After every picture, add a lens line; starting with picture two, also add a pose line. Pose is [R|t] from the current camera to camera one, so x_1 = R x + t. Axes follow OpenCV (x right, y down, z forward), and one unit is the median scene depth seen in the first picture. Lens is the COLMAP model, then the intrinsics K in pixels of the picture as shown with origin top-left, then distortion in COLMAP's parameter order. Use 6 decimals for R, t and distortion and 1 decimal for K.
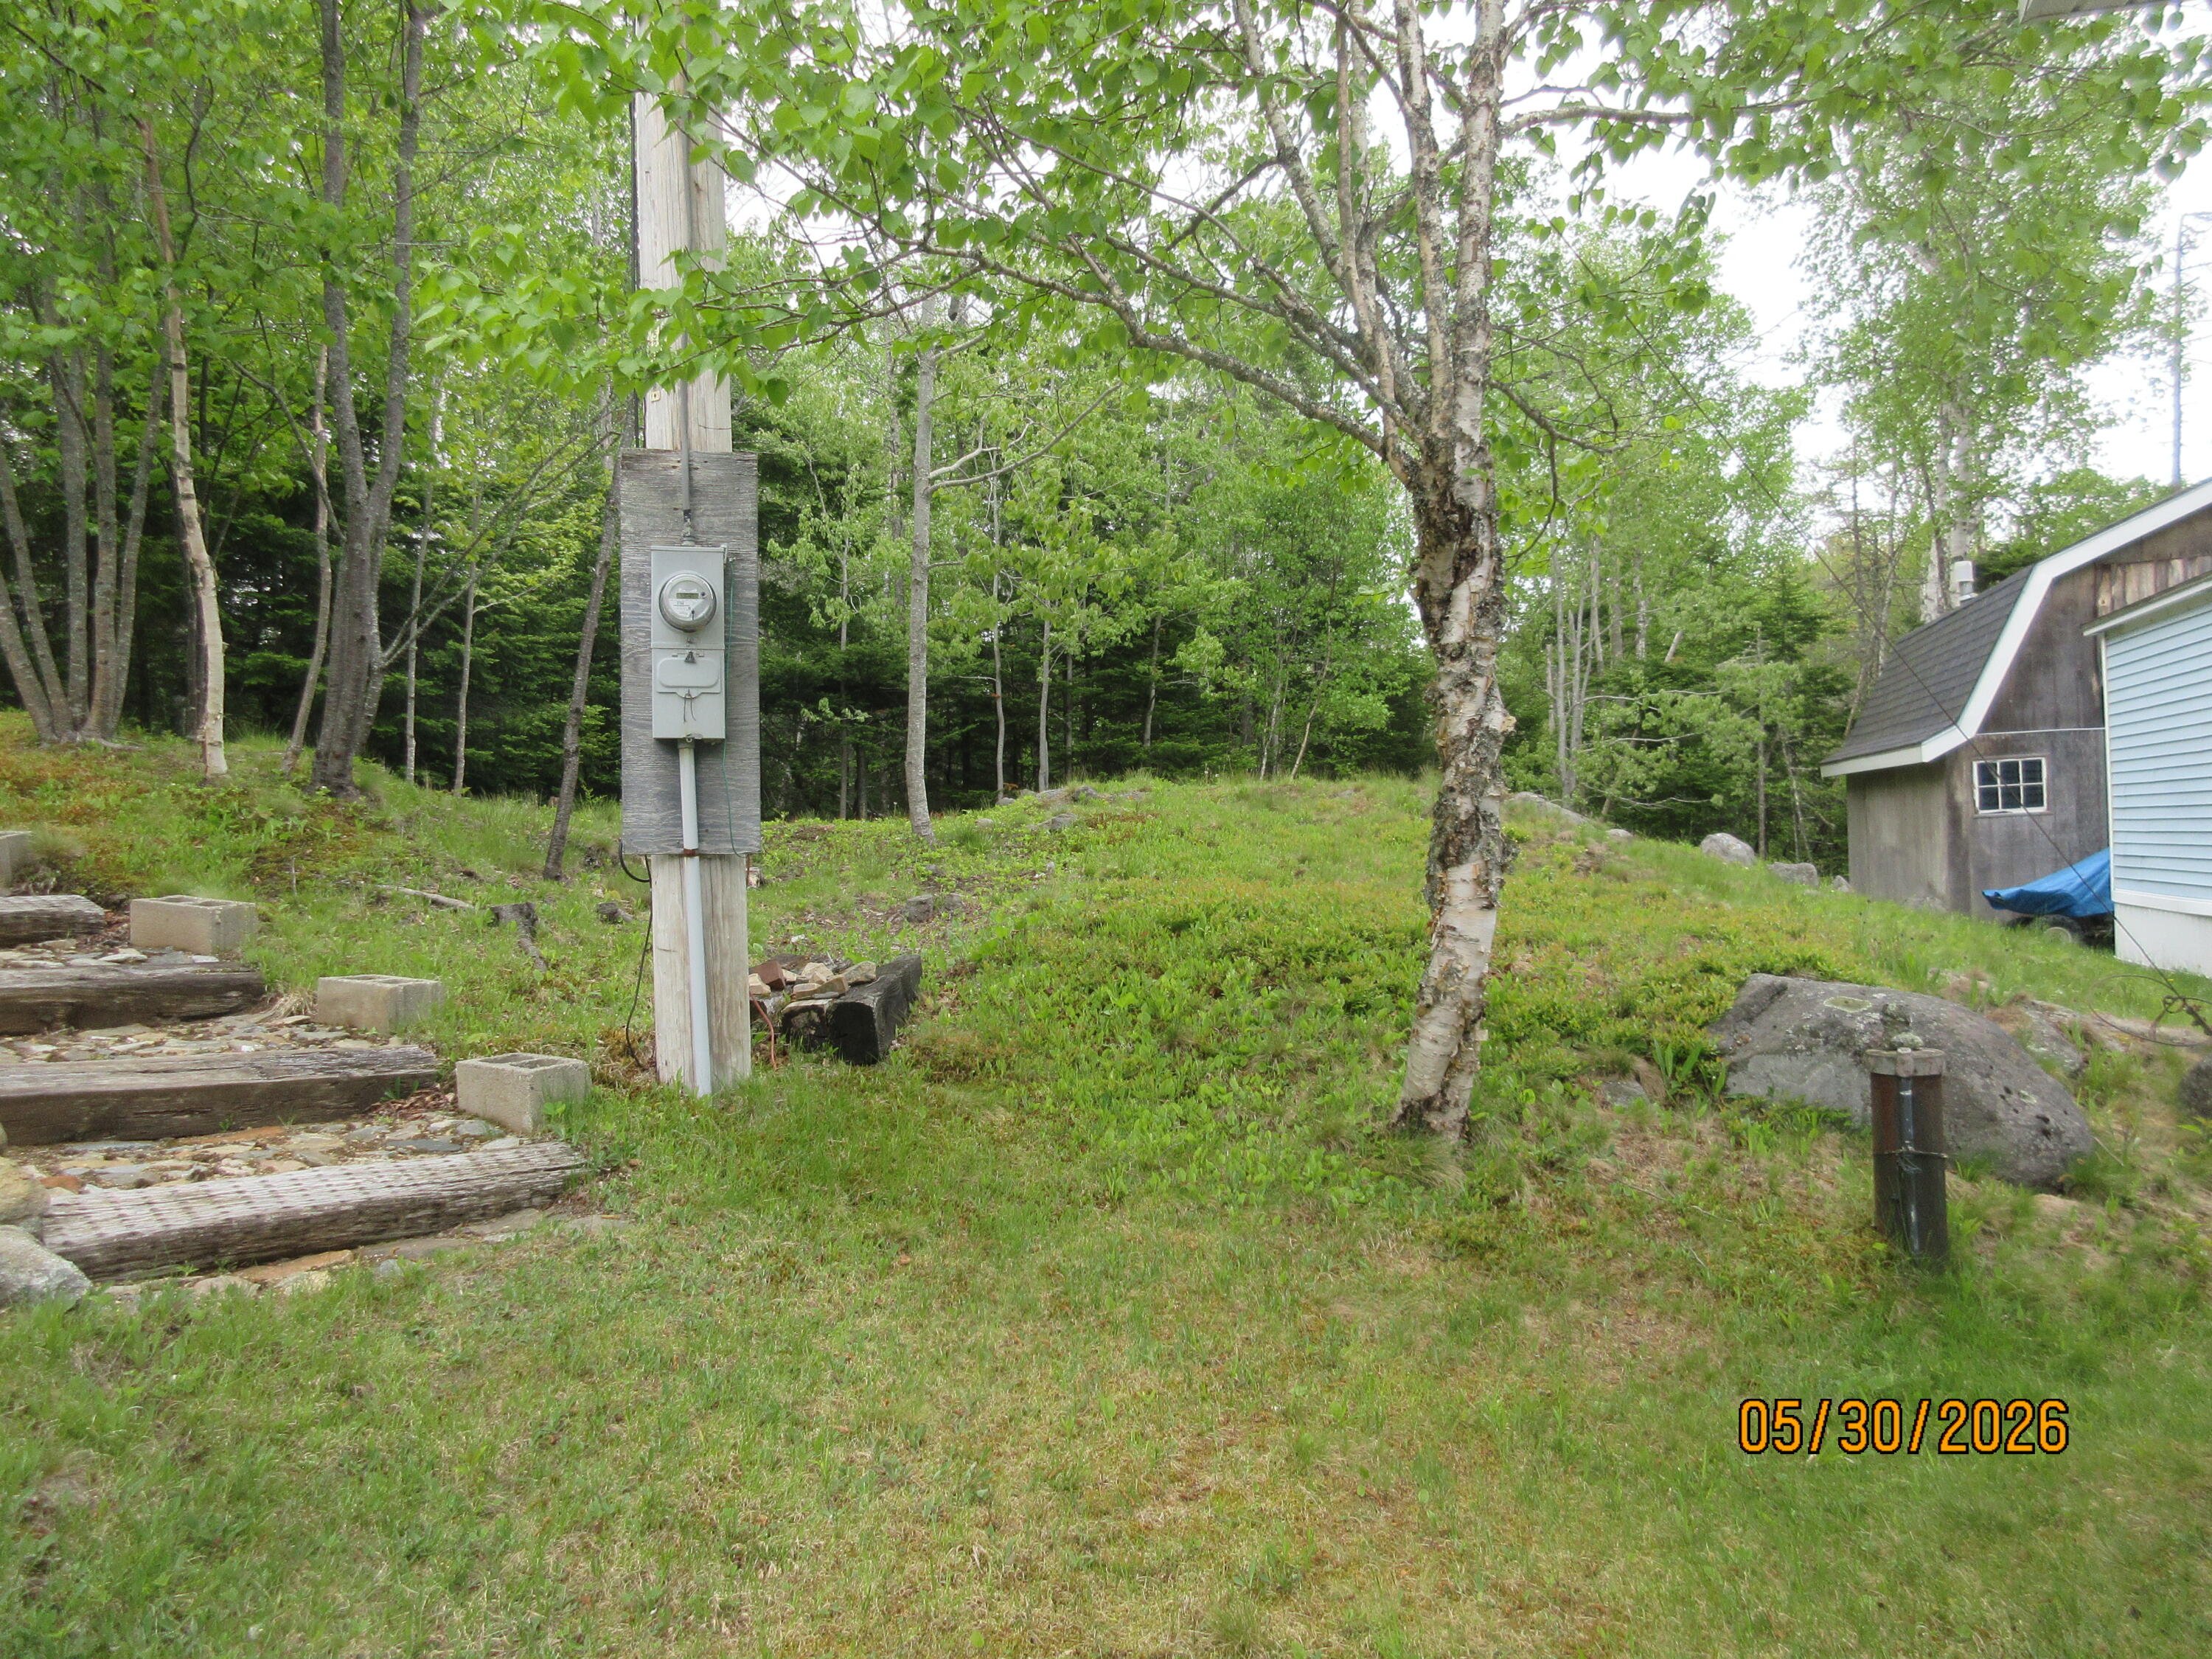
lens RADIAL K [[1646.9, 0, 1106.1], [0, 1646.9, 825.0], [0, 0, 1]] dist [0.015122, 0.006793]
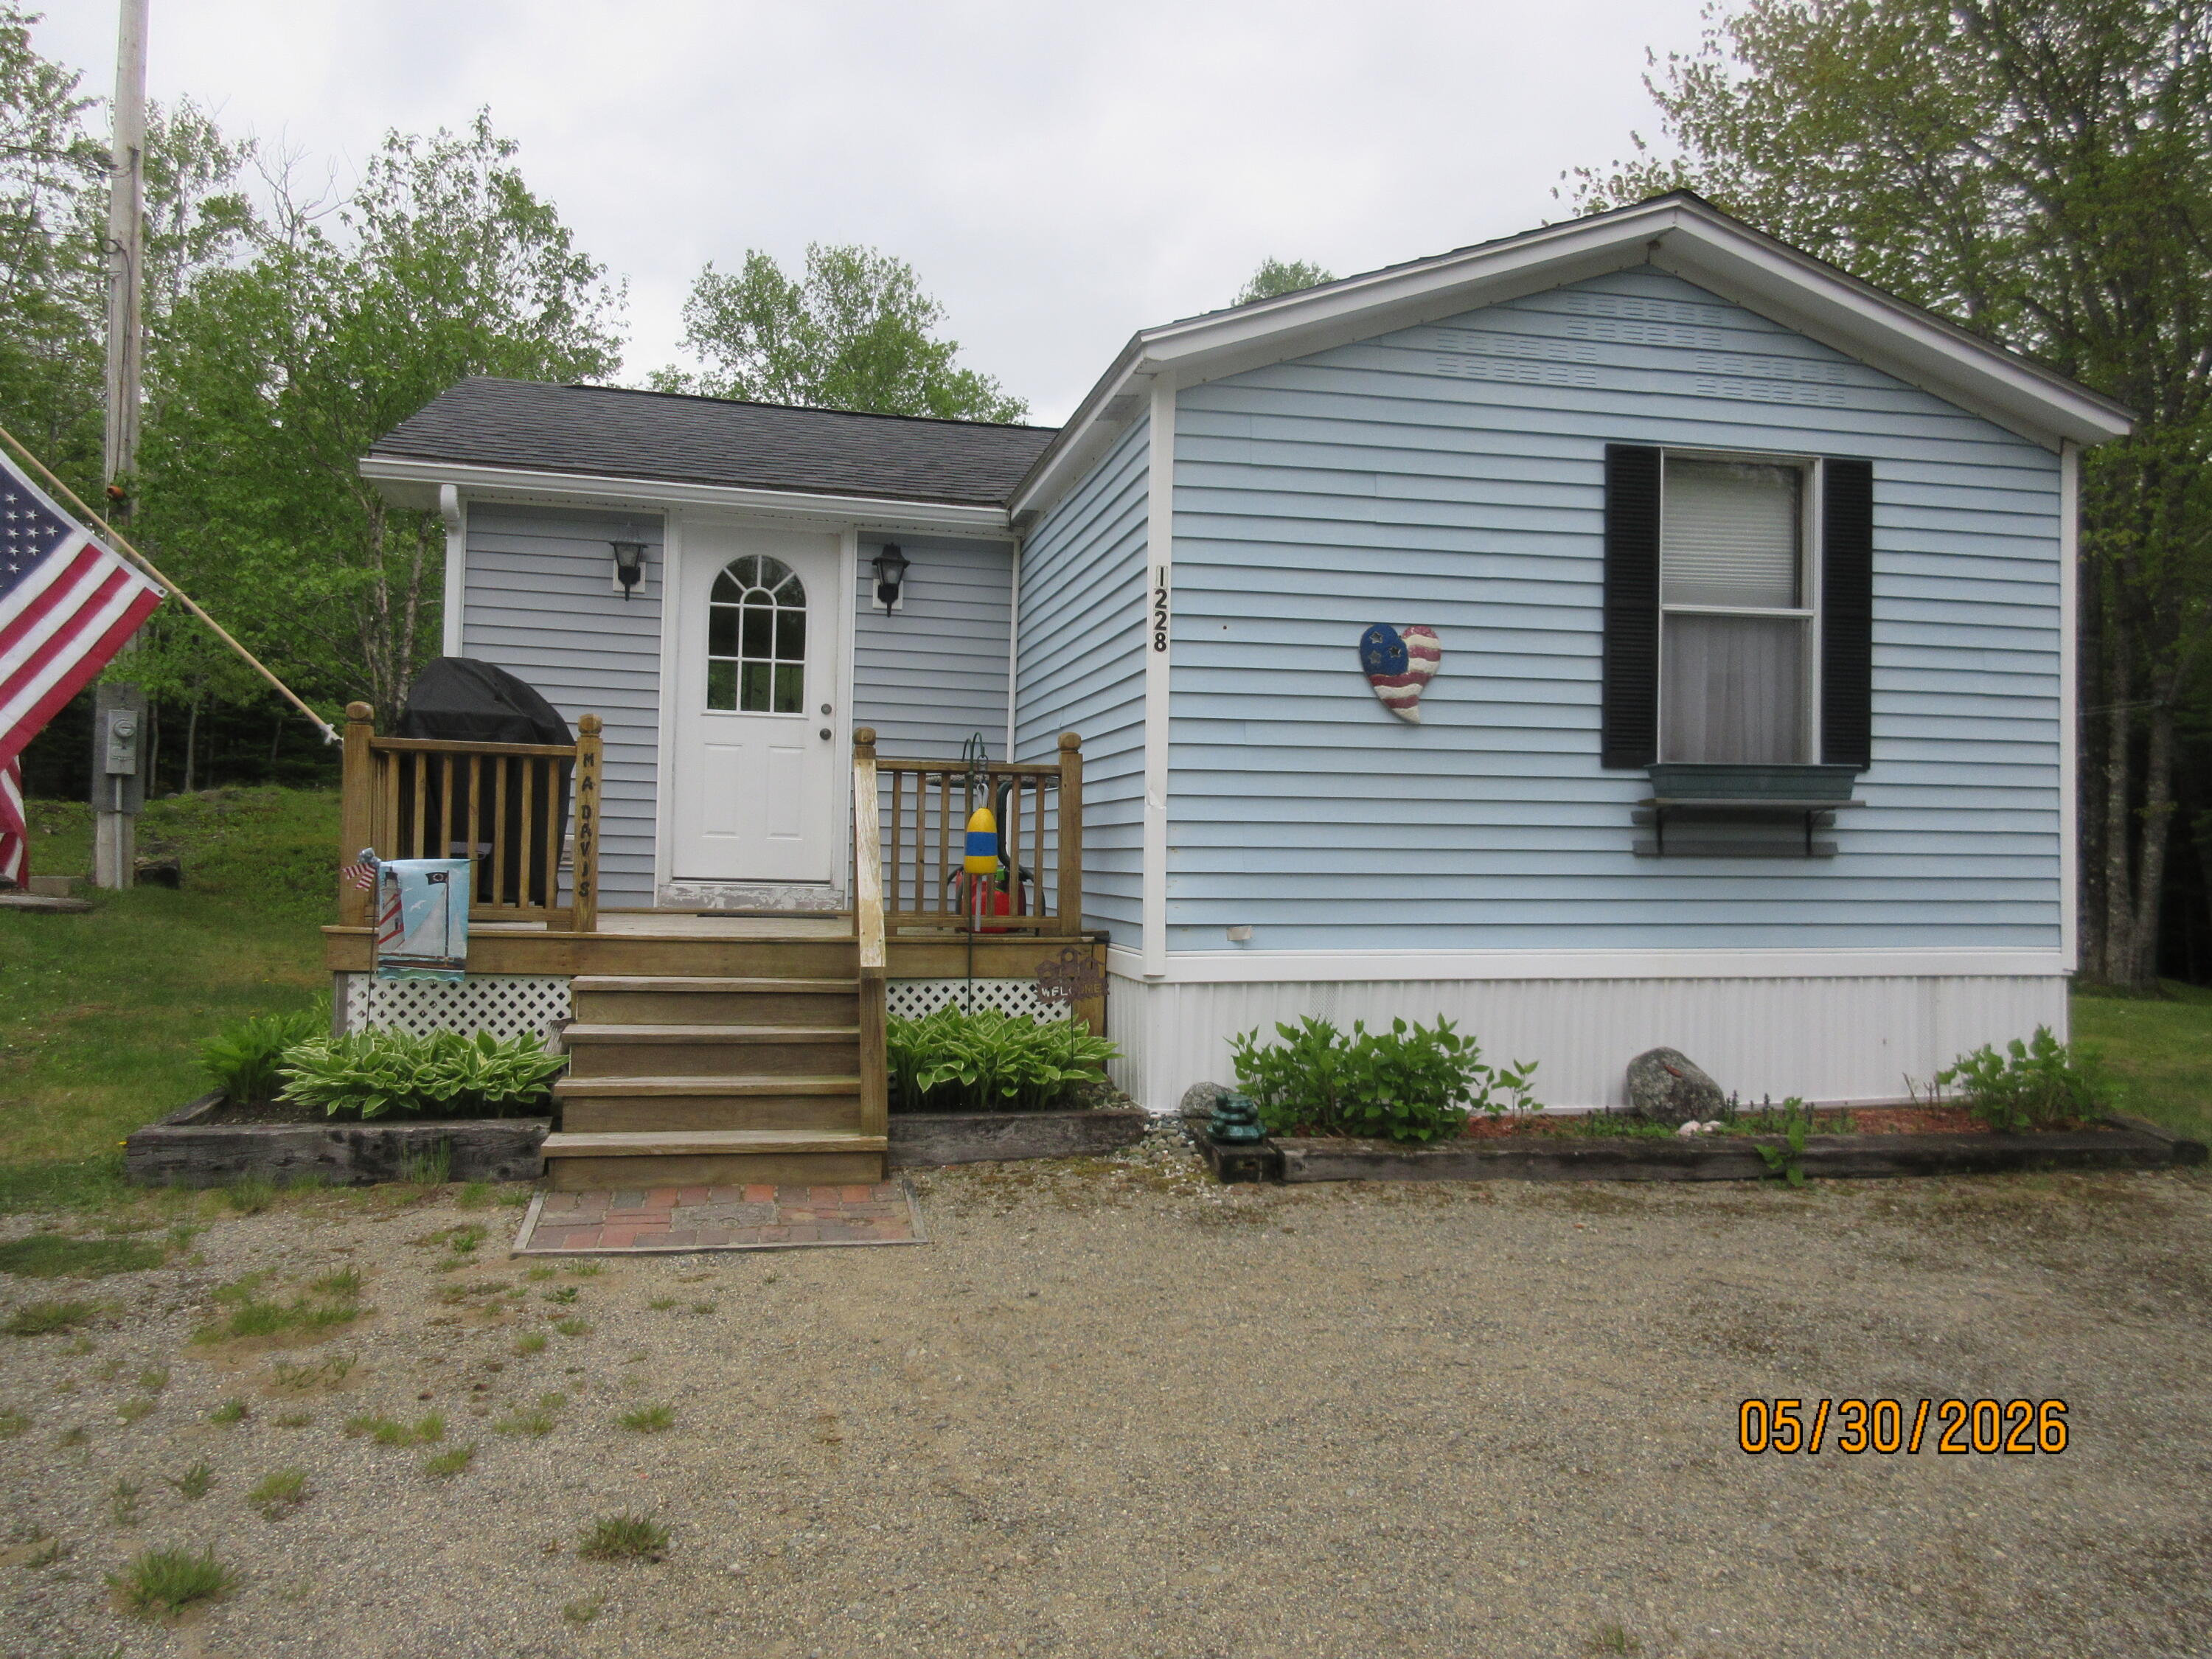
lens RADIAL K [[1646.9, 0, 1107.0], [0, 1646.9, 824.7], [0, 0, 1]] dist [0.015122, 0.006793]
pose [[0.875146, 0.050072, 0.481262, -0.121254], [-0.045108, 0.998742, -0.021887, 0.024346], [-0.481752, -0.002555, 0.876304, -2.430567]]
